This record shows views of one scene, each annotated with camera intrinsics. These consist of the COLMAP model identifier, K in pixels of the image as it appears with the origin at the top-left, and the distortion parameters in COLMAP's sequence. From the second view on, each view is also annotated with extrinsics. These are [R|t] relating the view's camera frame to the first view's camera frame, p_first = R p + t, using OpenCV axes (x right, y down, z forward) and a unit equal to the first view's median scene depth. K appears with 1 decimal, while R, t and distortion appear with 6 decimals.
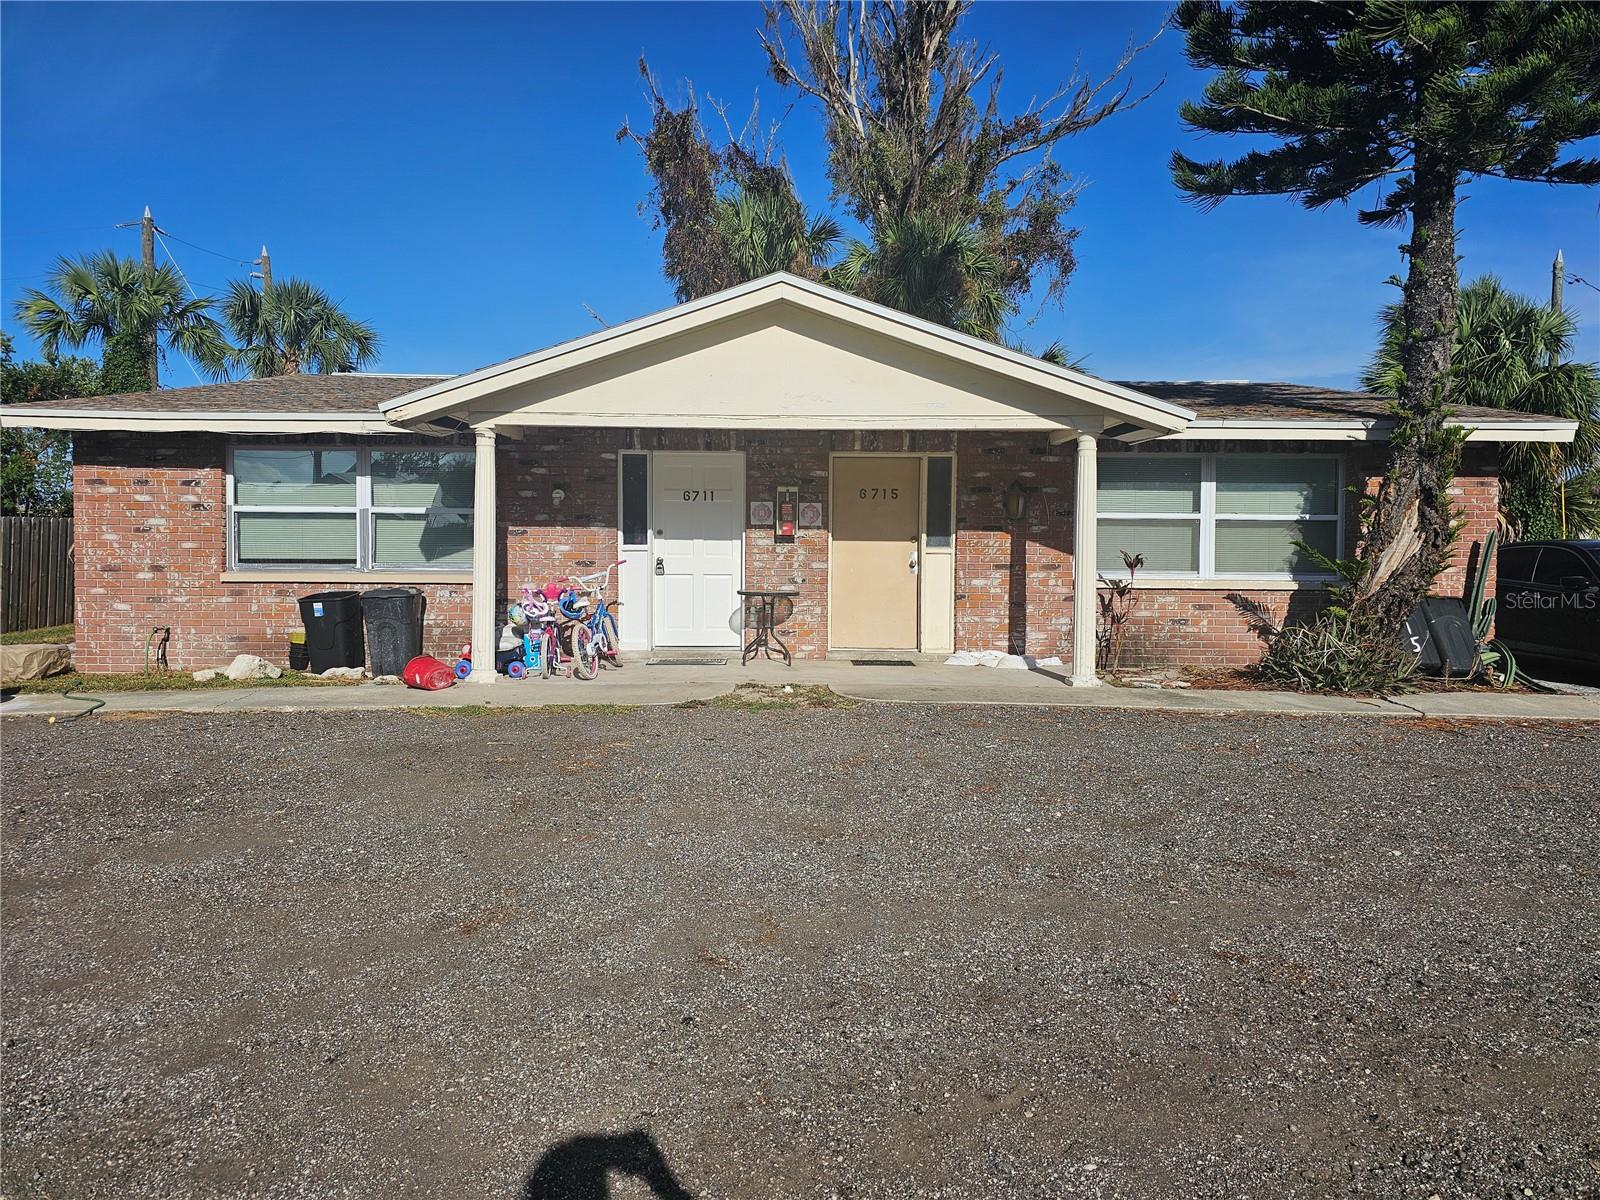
lens RADIAL K [[1055.9, 0, 800.0], [0, 1055.9, 600.0], [0, 0, 1]] dist [0.073920, -0.062868]
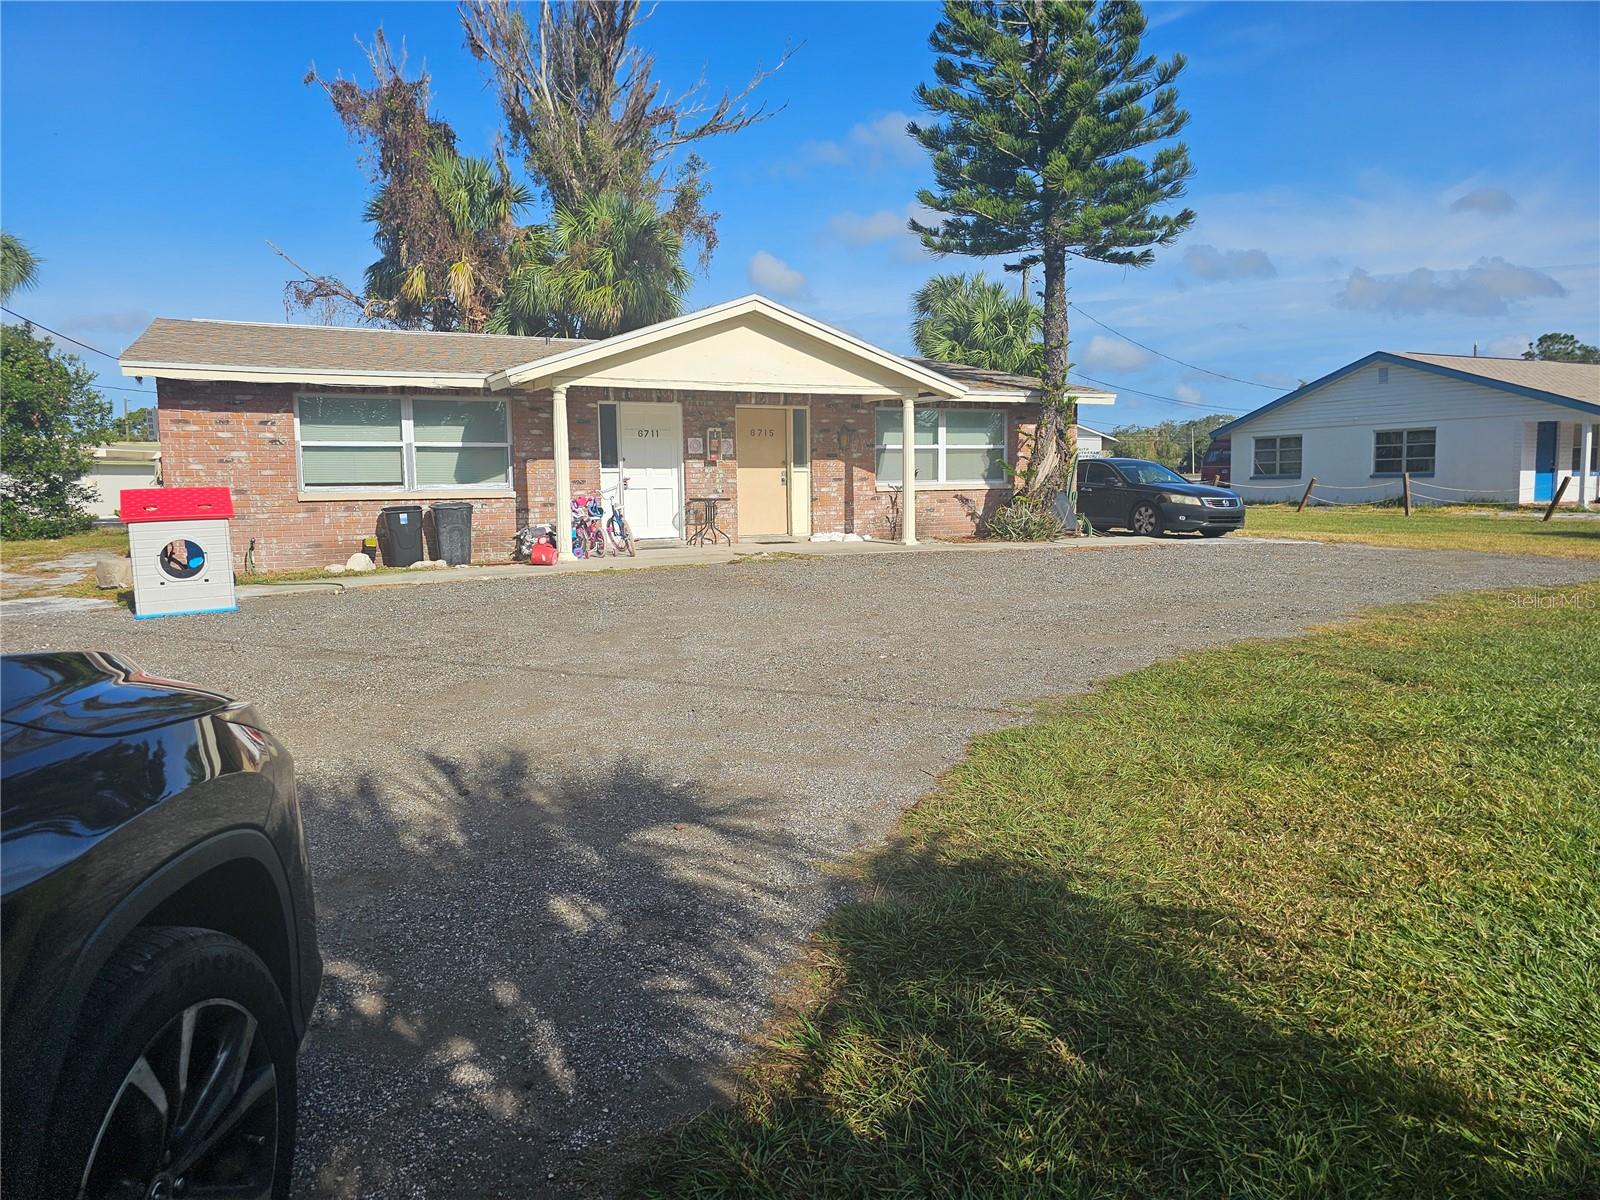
lens RADIAL K [[1073.5, 0, 800.0], [0, 1073.5, 600.0], [0, 0, 1]] dist [0.110877, -0.137771]
pose [[0.895192, -0.068716, 0.440352, -0.586488], [0.044012, 0.996843, 0.066084, 0.040385], [-0.443503, -0.039777, 0.895390, -0.430182]]
